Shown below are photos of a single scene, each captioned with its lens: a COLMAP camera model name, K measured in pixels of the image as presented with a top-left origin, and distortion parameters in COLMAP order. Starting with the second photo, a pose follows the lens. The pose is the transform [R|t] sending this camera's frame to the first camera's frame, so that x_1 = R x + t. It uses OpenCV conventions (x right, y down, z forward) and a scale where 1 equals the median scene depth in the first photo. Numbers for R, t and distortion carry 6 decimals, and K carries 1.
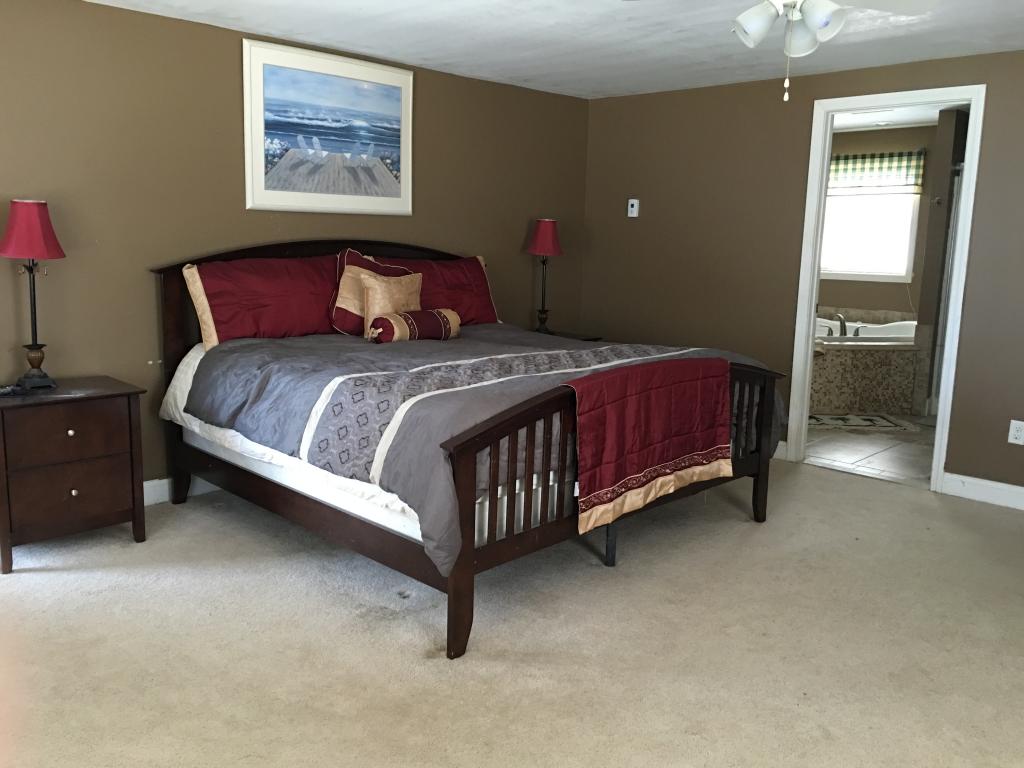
lens RADIAL K [[870.6, 0, 510.3], [0, 870.6, 383.1], [0, 0, 1]] dist [0.066976, -0.081117]
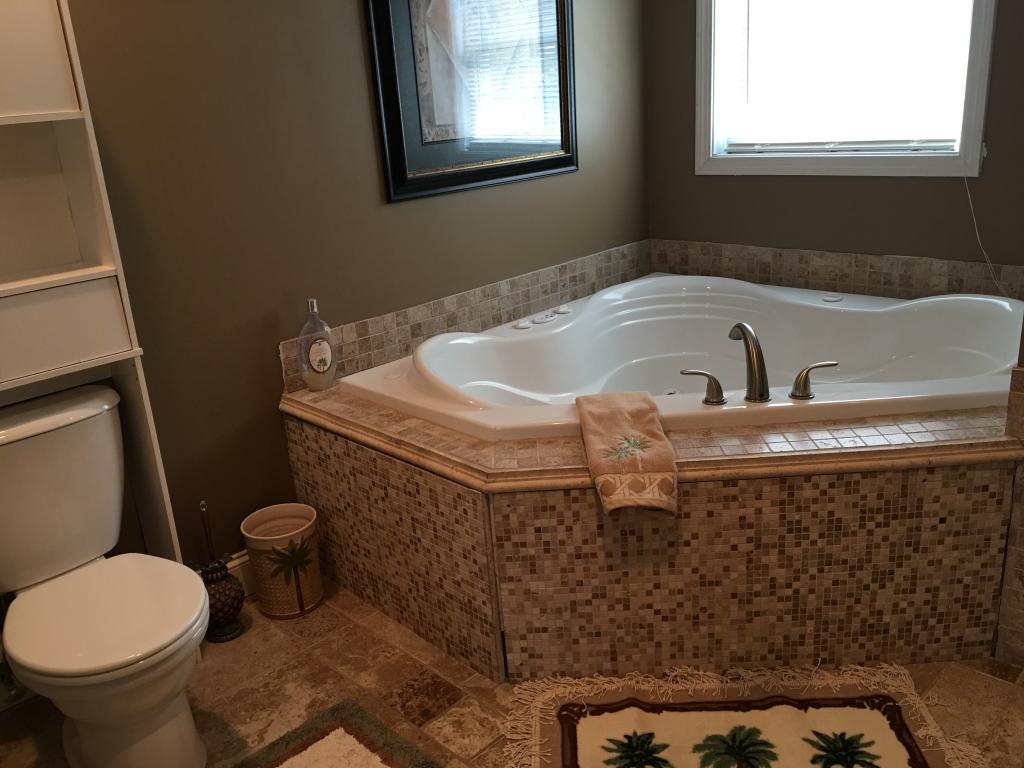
lens RADIAL K [[870.6, 0, 513.2], [0, 870.6, 382.1], [0, 0, 1]] dist [0.066976, -0.081117]
pose [[0.996155, -0.080191, -0.035276, 0.315751], [0.084656, 0.984739, 0.152059, -0.115479], [0.022544, -0.154461, 0.987742, 0.724522]]
